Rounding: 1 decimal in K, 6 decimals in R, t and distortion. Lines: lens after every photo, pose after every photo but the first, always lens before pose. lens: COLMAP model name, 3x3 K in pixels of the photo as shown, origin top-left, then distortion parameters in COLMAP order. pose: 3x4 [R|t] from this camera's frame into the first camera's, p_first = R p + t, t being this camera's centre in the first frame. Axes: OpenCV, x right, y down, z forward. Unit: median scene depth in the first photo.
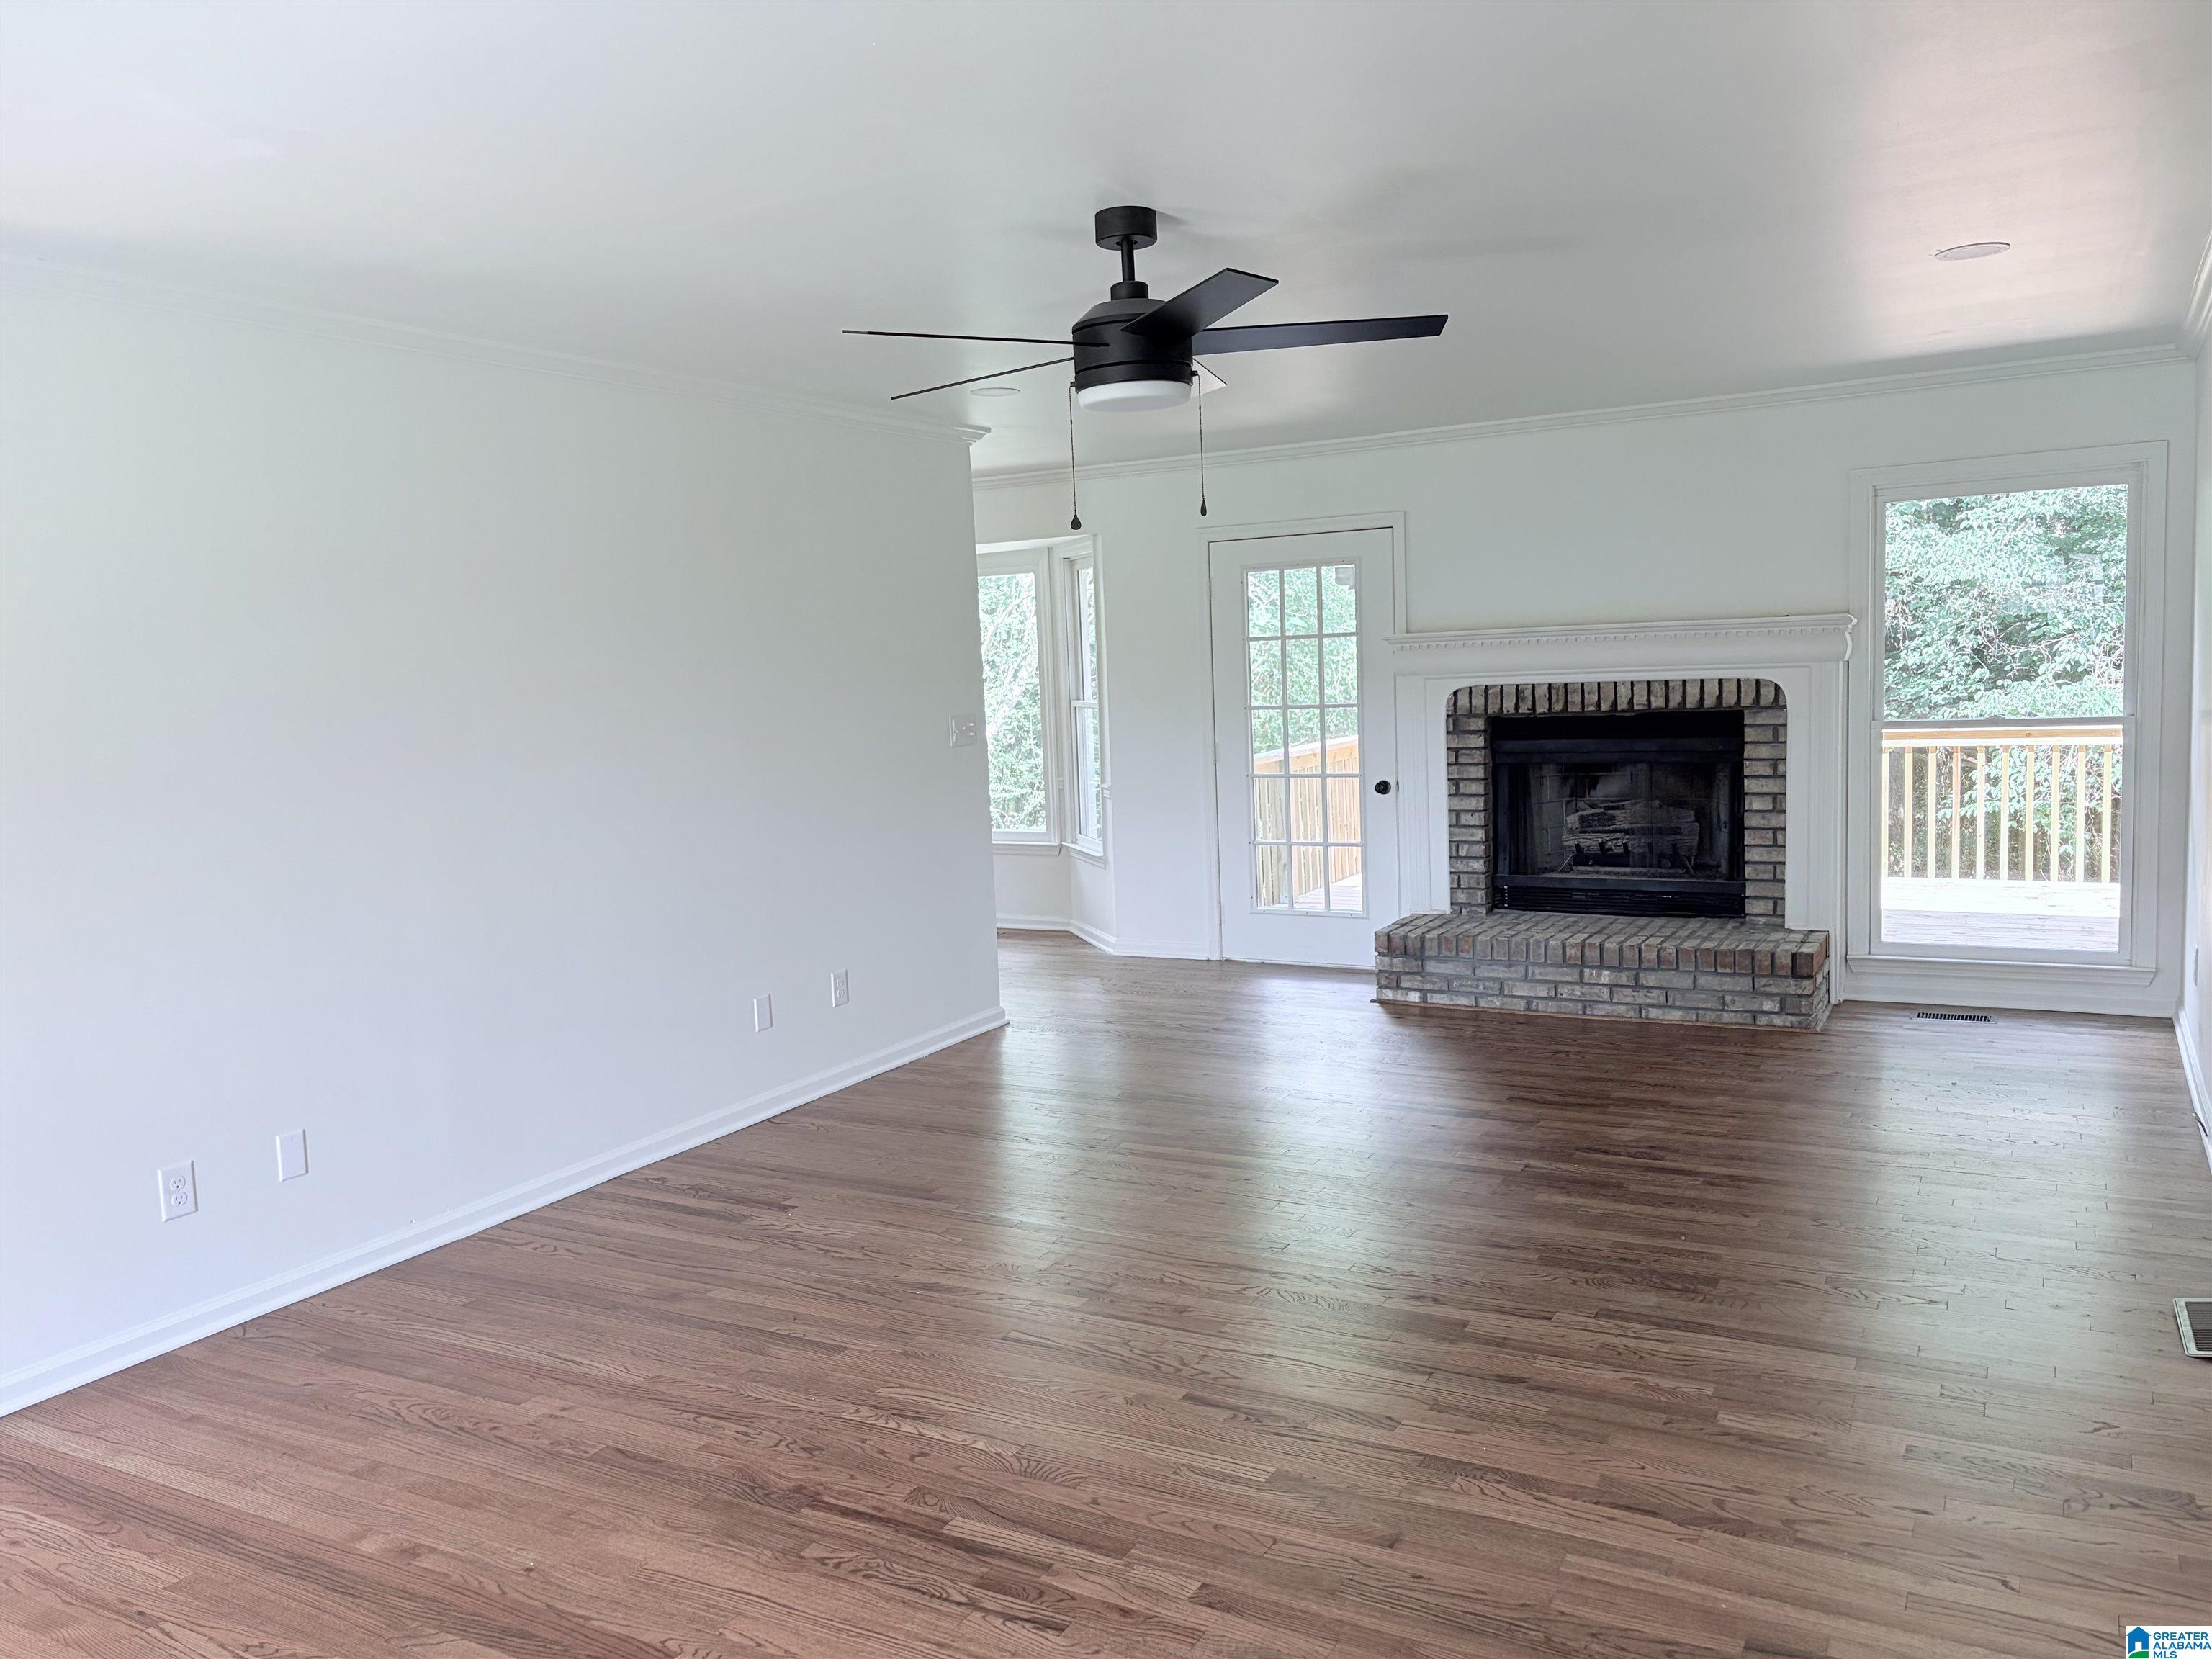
lens RADIAL K [[1683.6, 0, 1108.5], [0, 1683.6, 836.0], [0, 0, 1]] dist [0.050663, -0.052920]
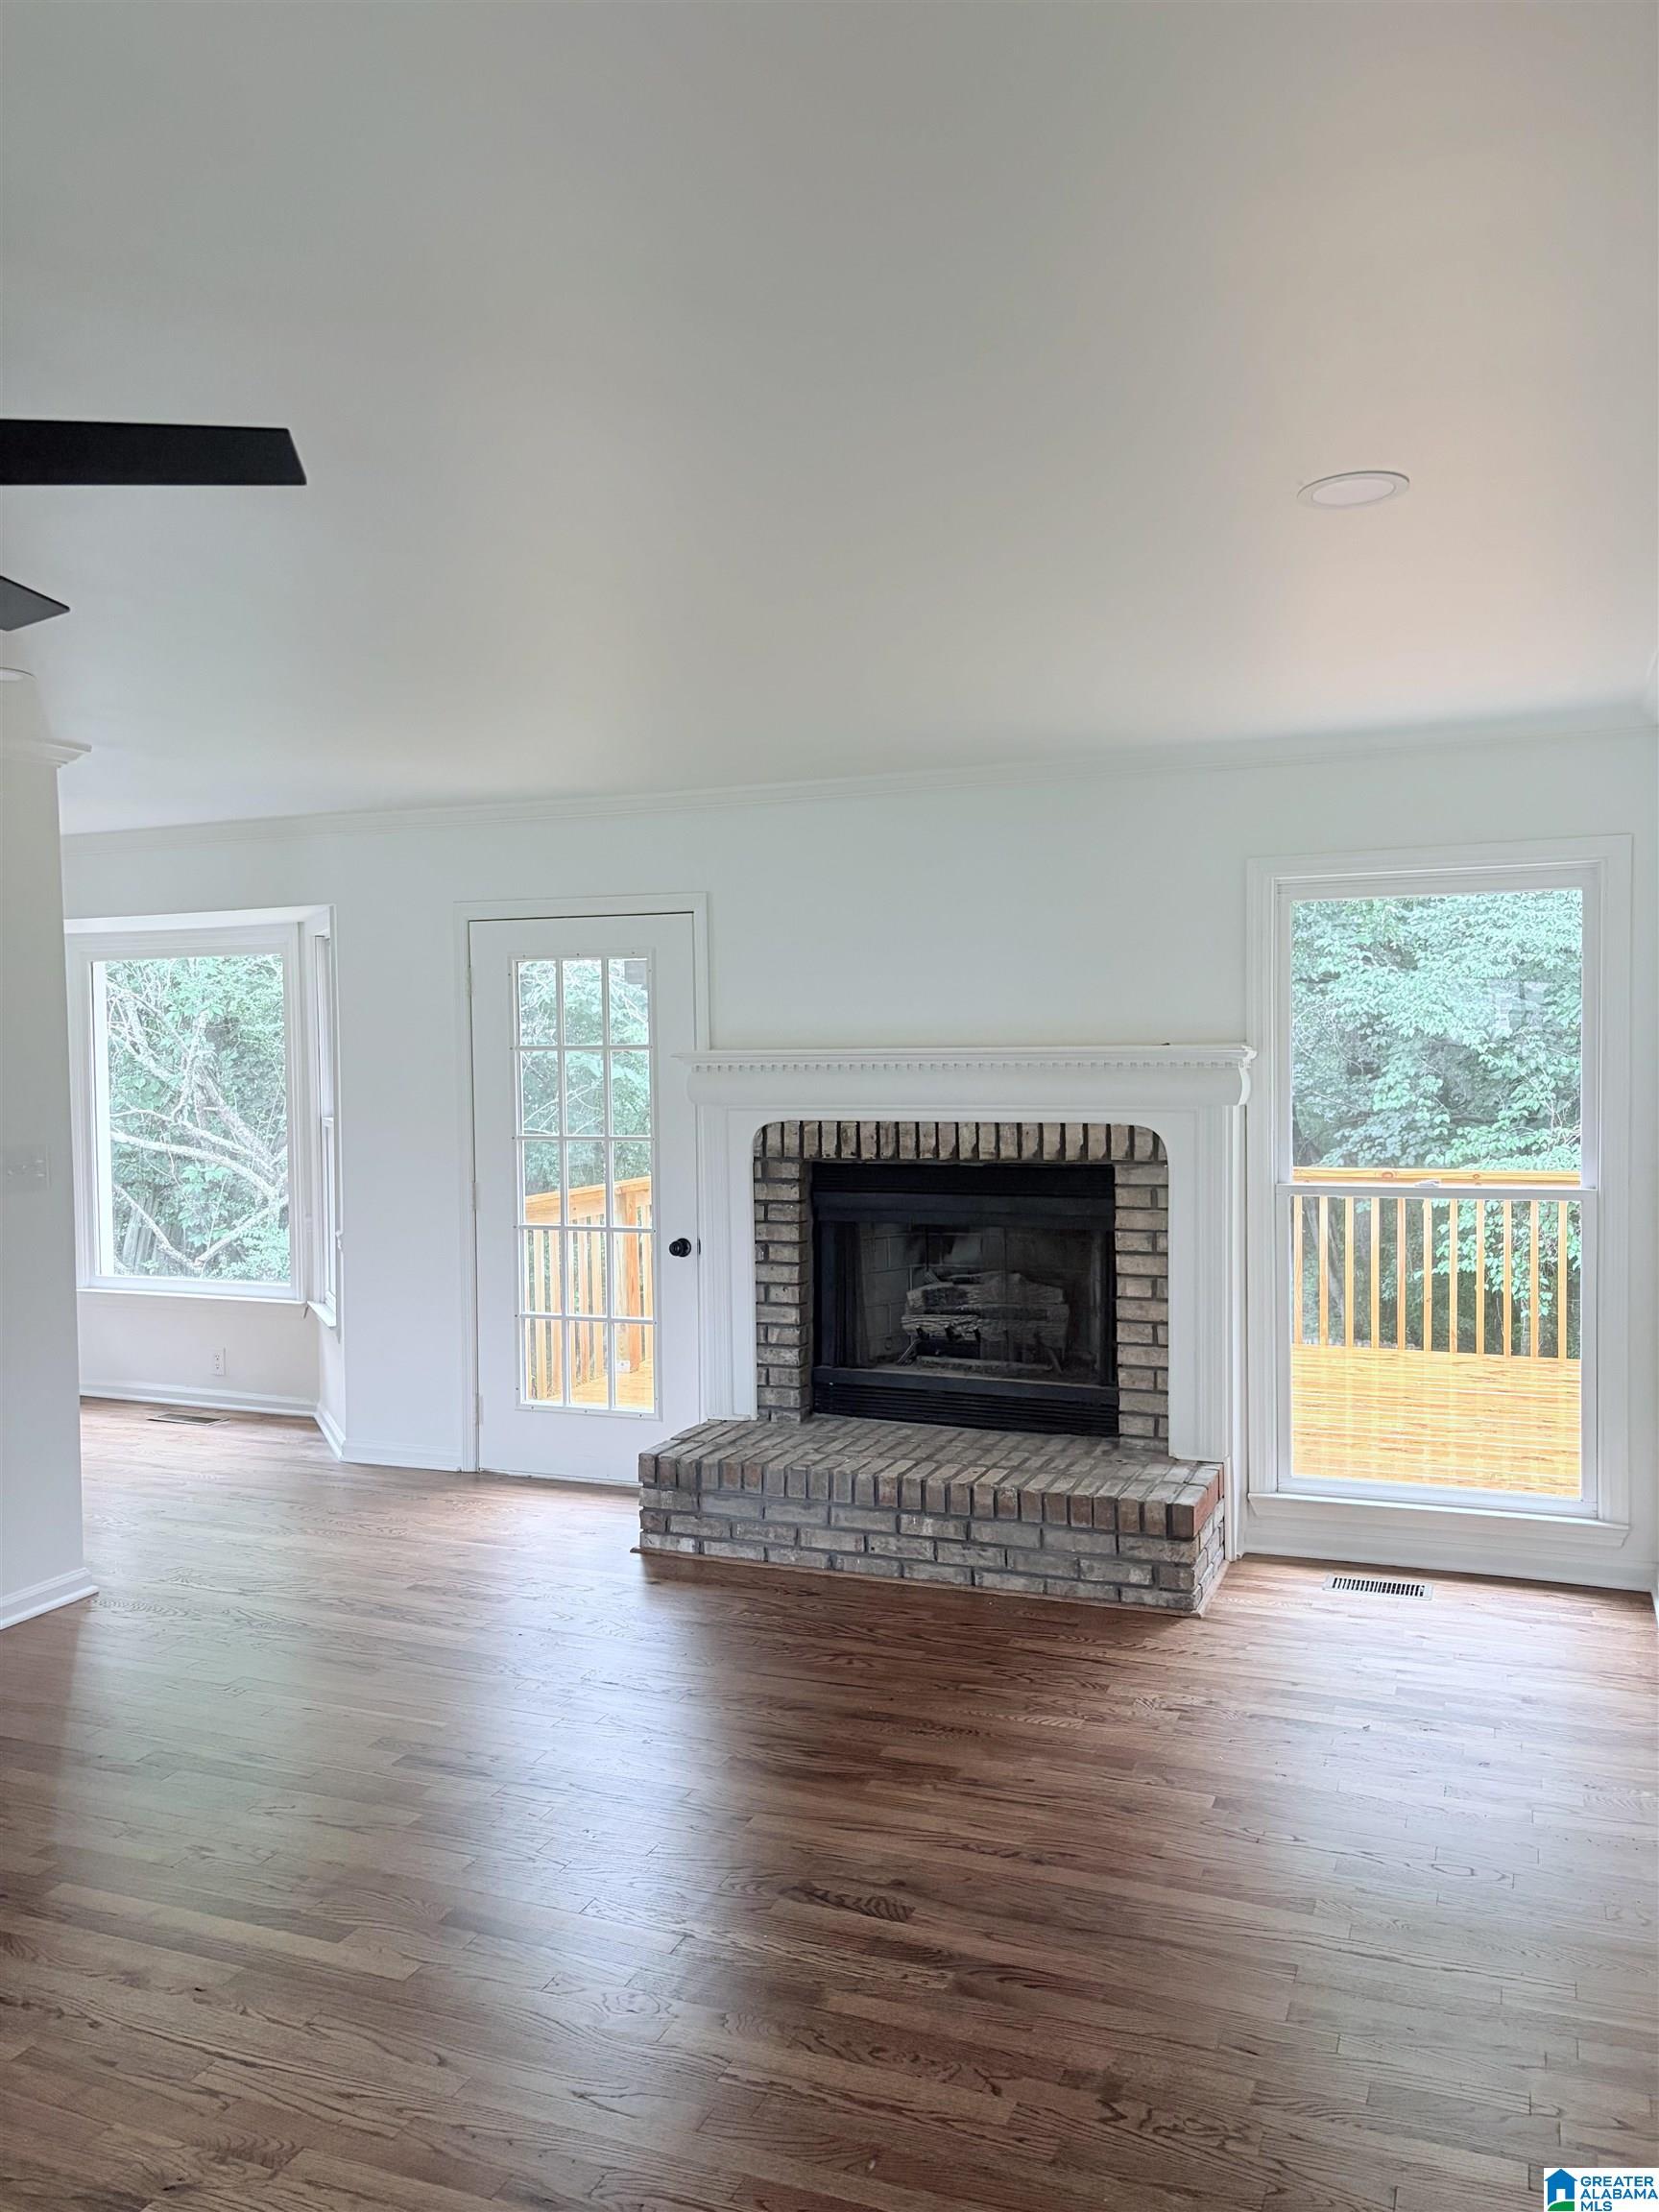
lens RADIAL K [[1683.6, 0, 838.0], [0, 1683.6, 1071.4], [0, 0, 1]] dist [0.050663, -0.052920]
pose [[0.992102, 0.028500, 0.122150, 0.165373], [-0.016946, 0.995371, -0.094606, -0.044521], [-0.124280, 0.091789, 0.987993, 0.273576]]
